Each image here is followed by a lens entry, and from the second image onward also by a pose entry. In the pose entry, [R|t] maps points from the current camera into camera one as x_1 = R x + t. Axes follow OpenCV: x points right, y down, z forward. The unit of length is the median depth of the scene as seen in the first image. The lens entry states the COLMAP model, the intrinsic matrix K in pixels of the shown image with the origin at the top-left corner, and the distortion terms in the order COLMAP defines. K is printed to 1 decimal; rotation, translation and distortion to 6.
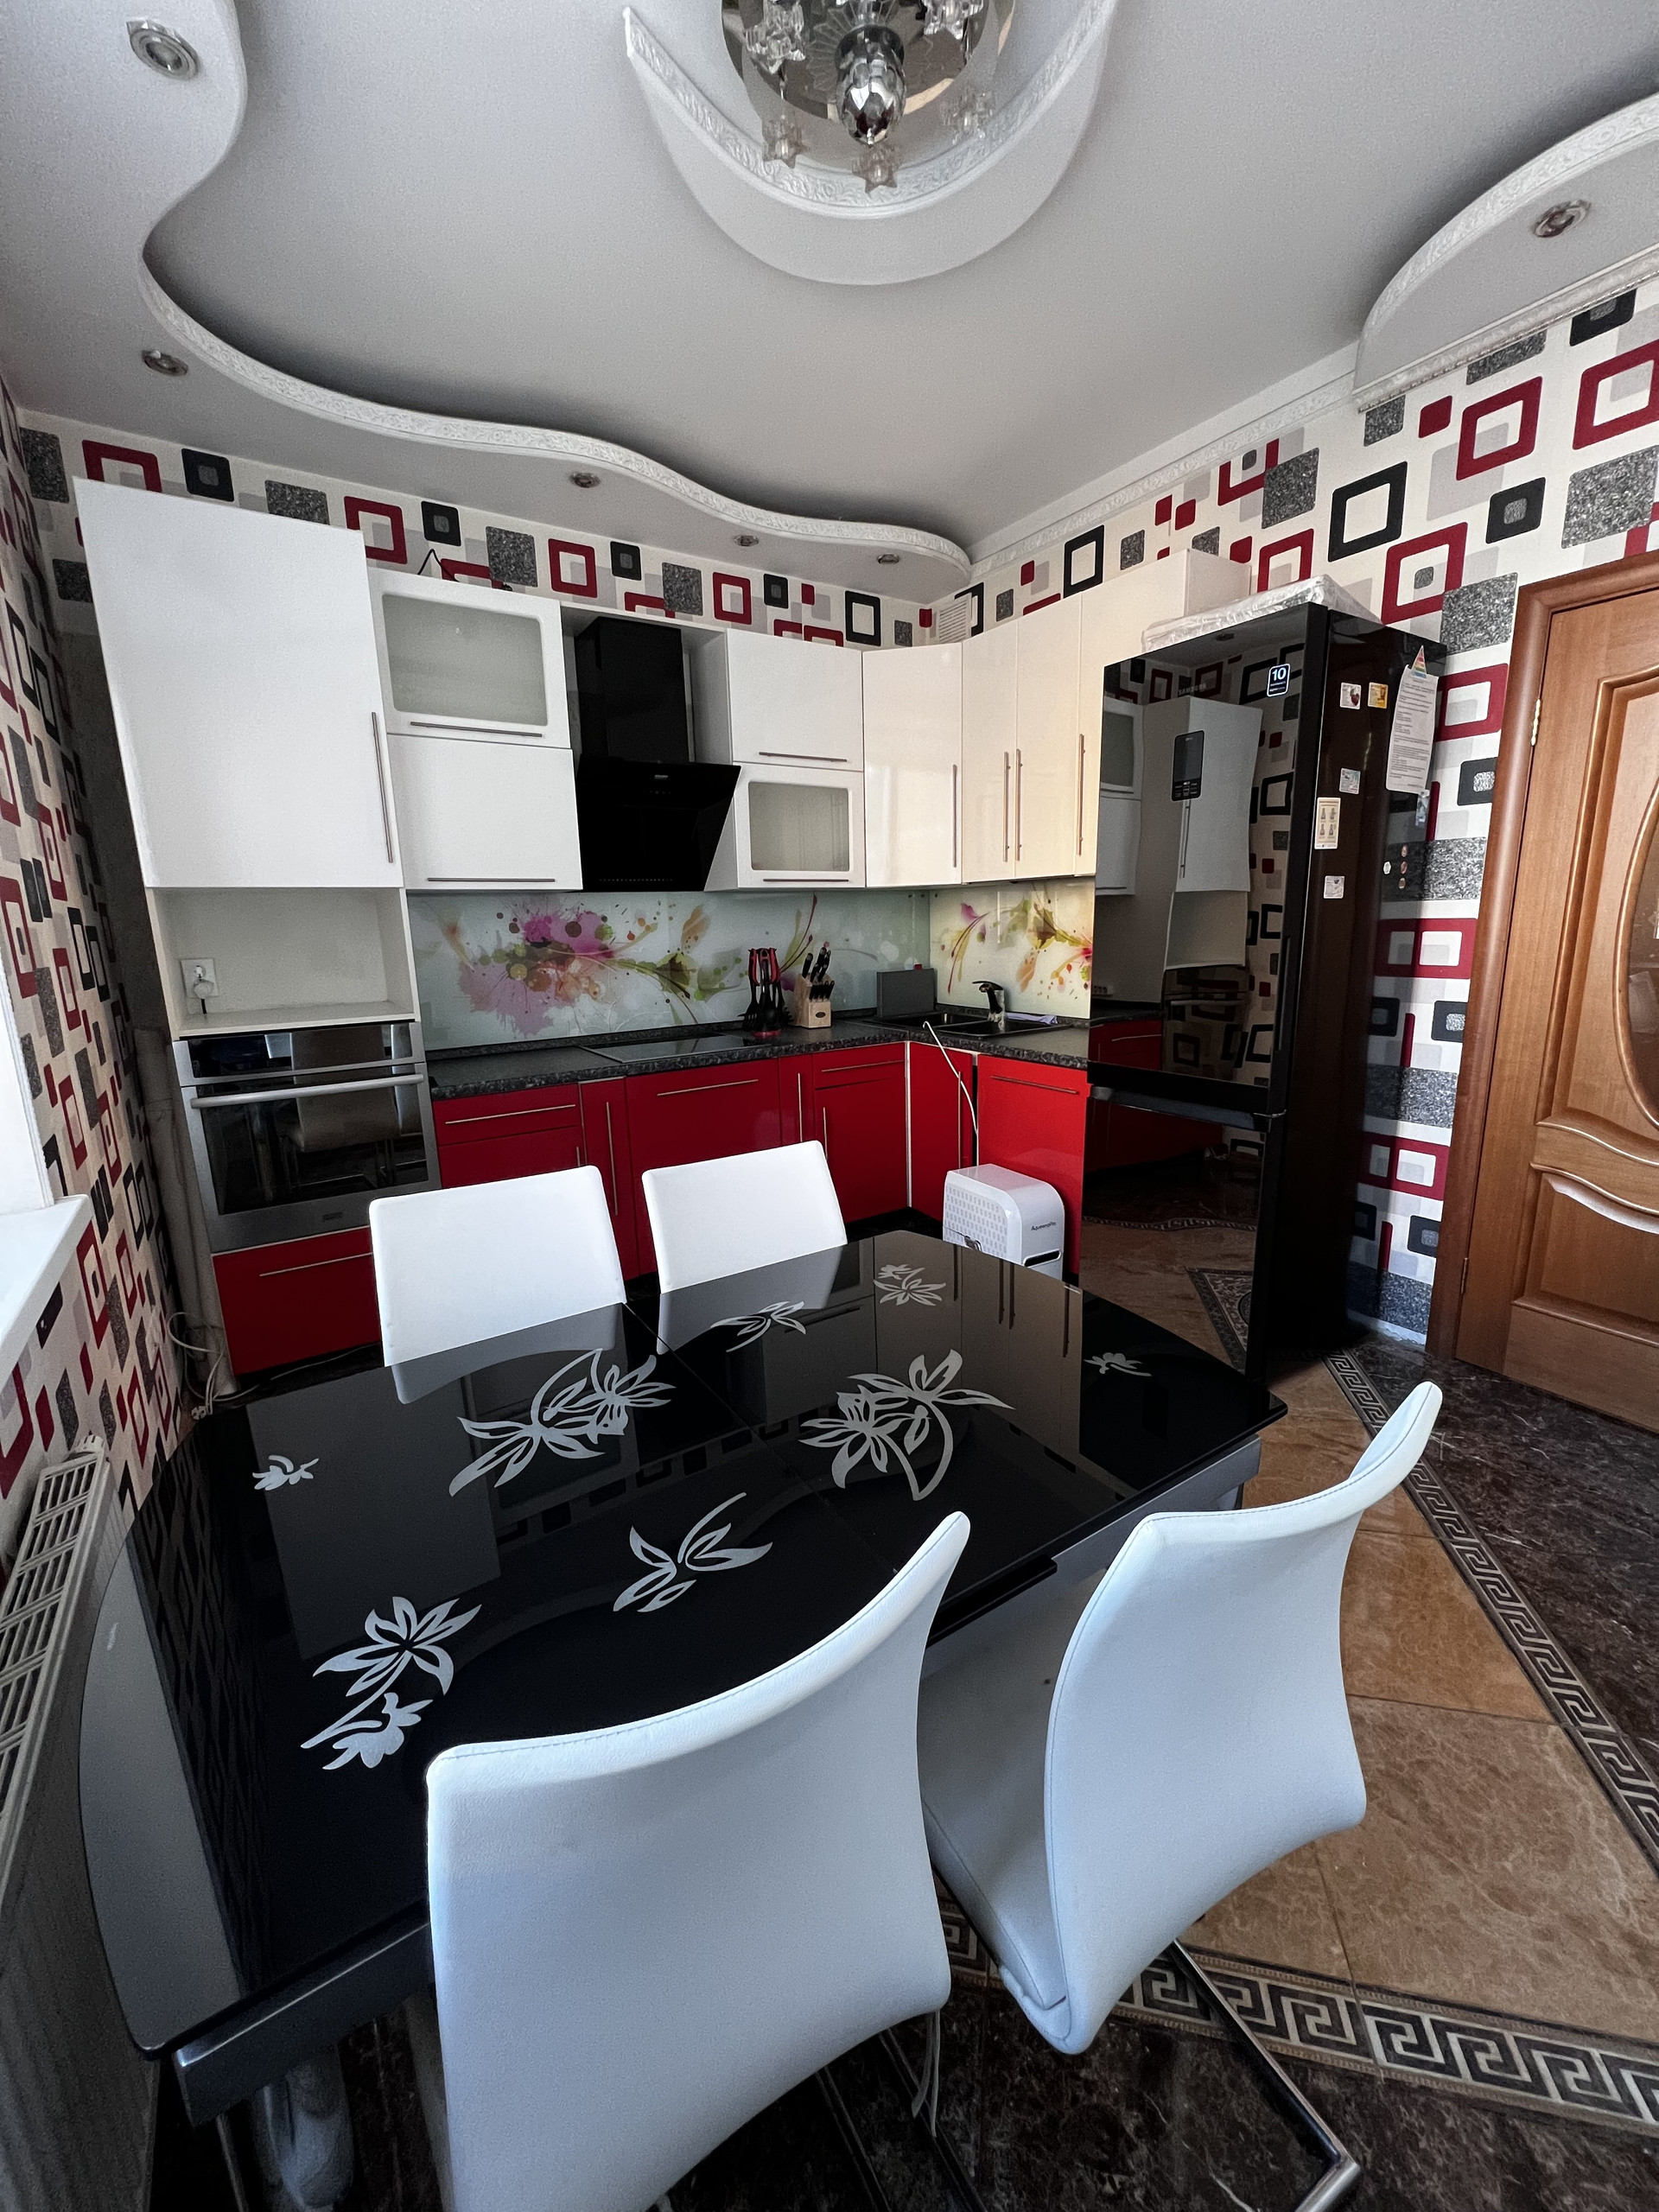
lens RADIAL K [[880.0, 0, 832.1], [0, 880.0, 1103.1], [0, 0, 1]] dist [0.000098, -0.000325]
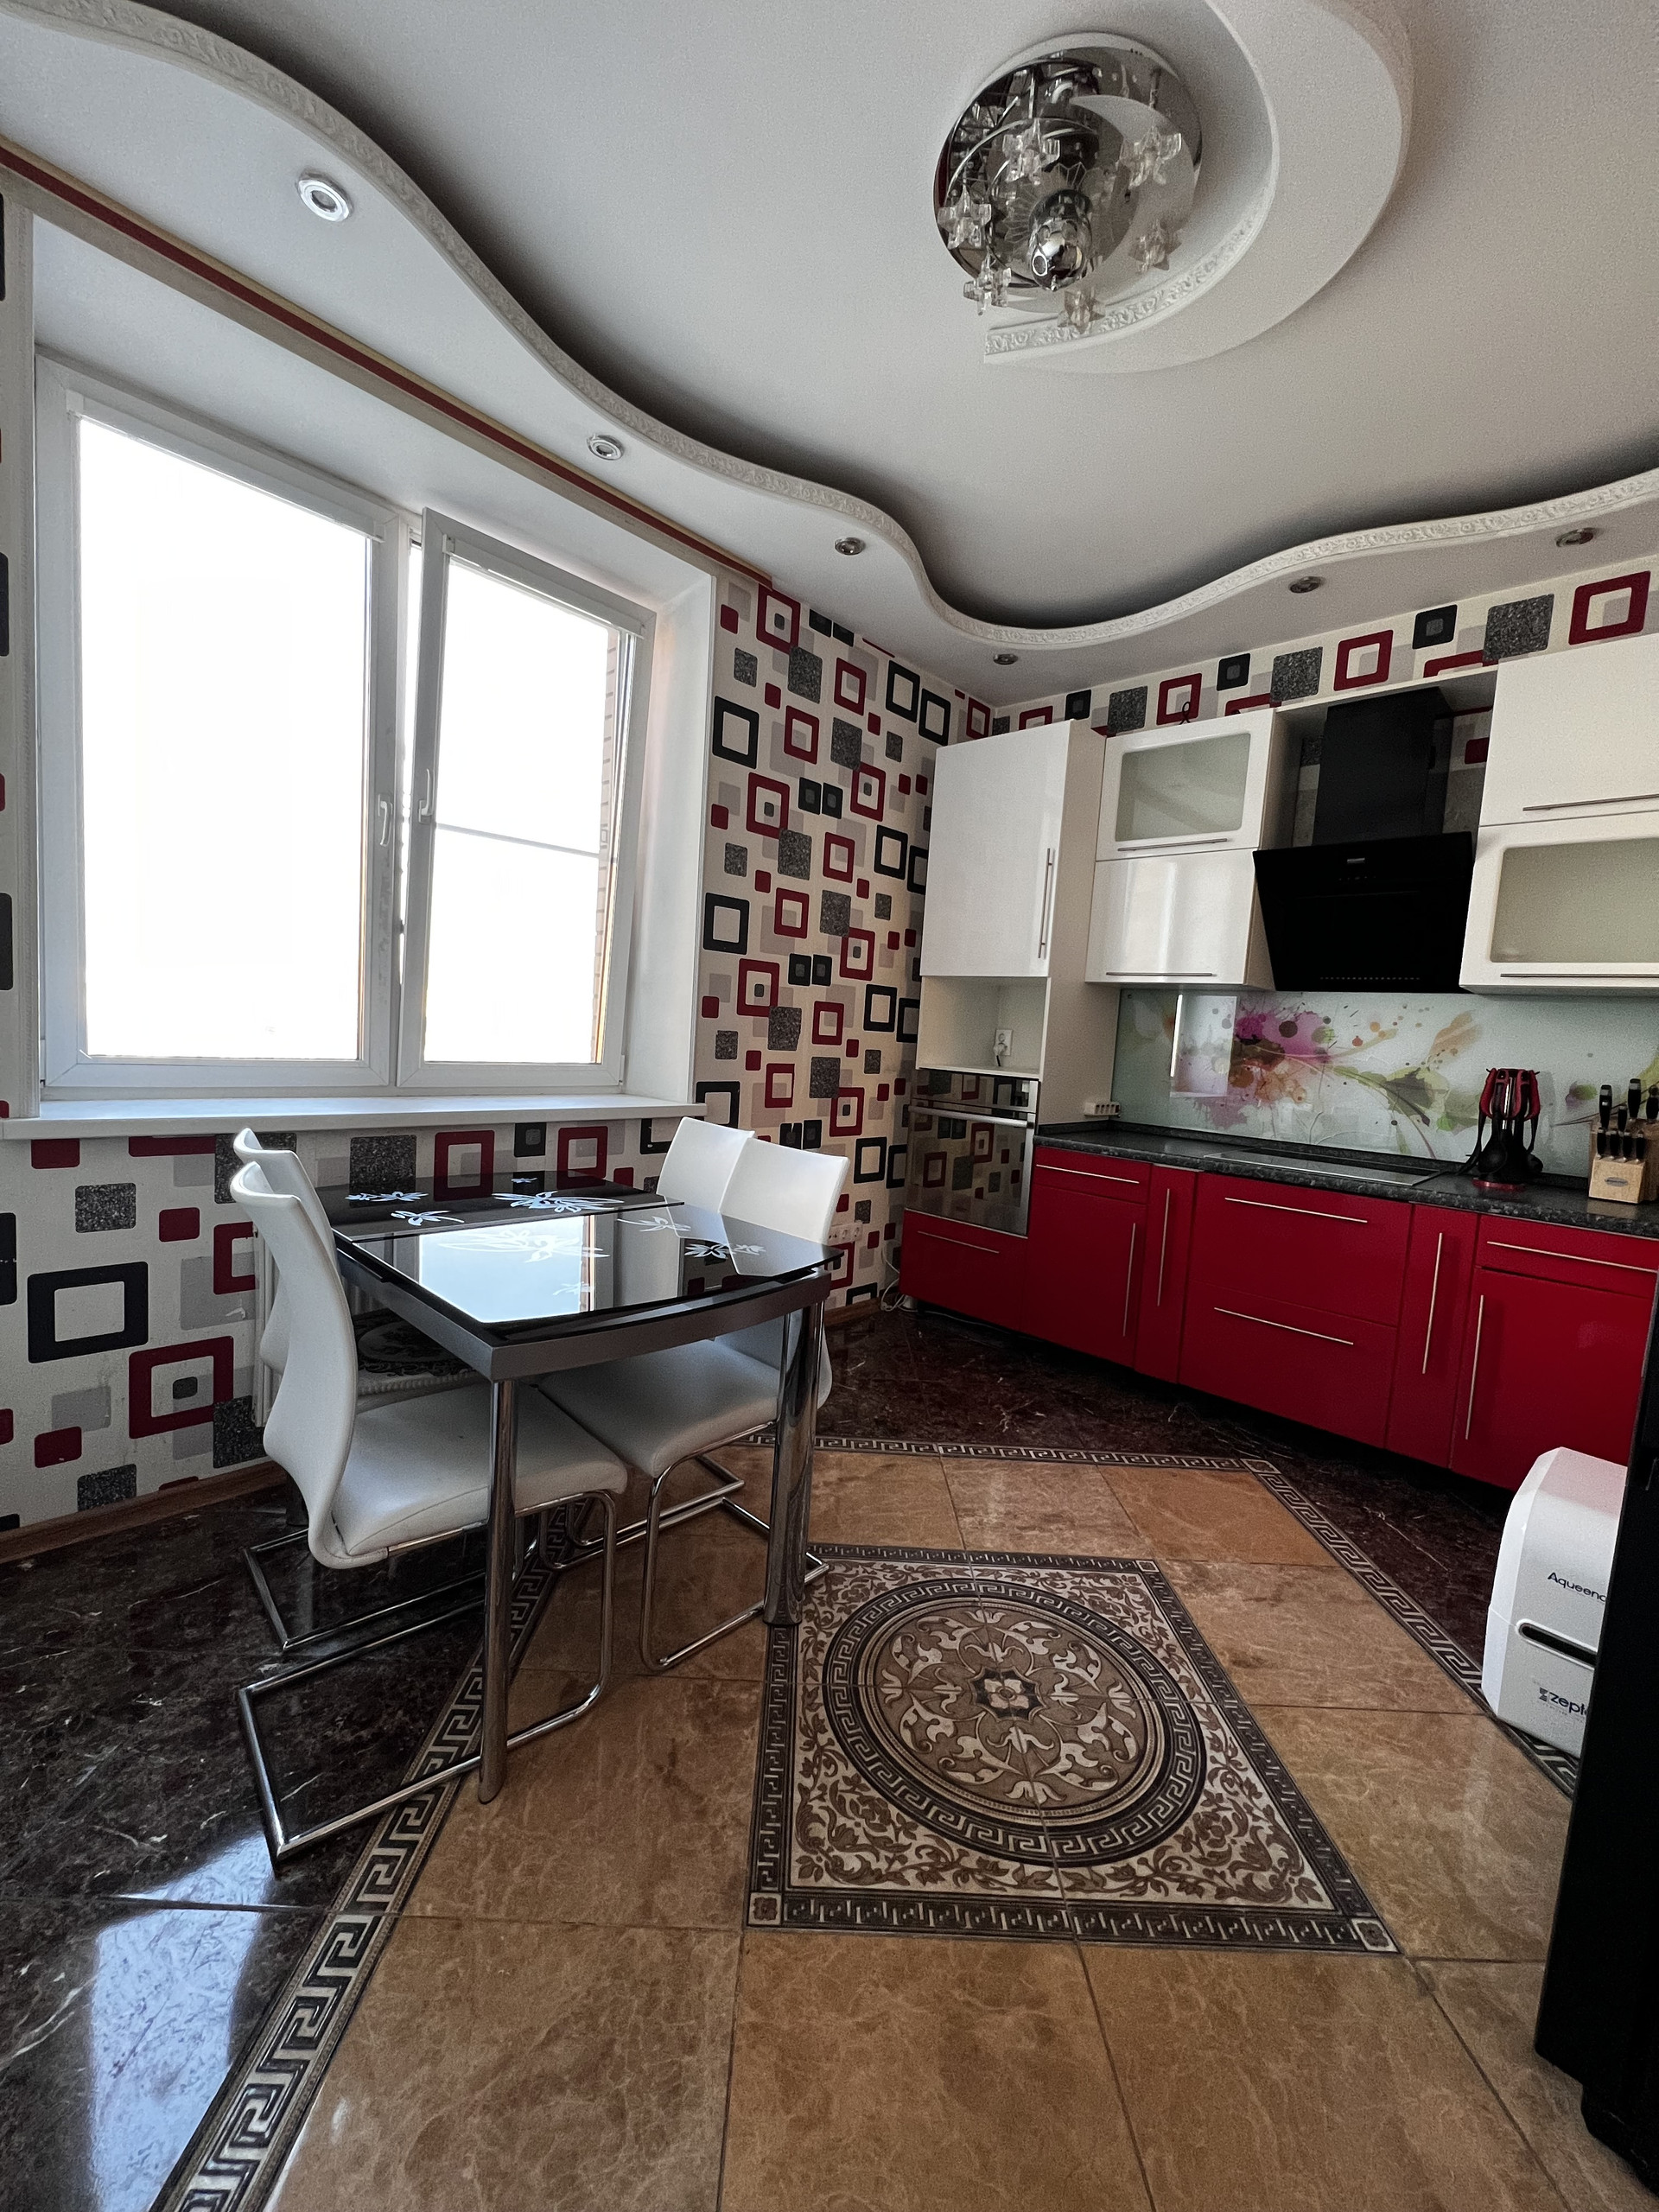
lens RADIAL K [[880.0, 0, 832.1], [0, 880.0, 1103.1], [0, 0, 1]] dist [0.000098, -0.000325]
pose [[0.223188, 0.120065, -0.967353, 0.535687], [-0.269428, 0.961323, 0.057154, -0.042788], [0.936801, 0.247876, 0.246905, 0.328325]]
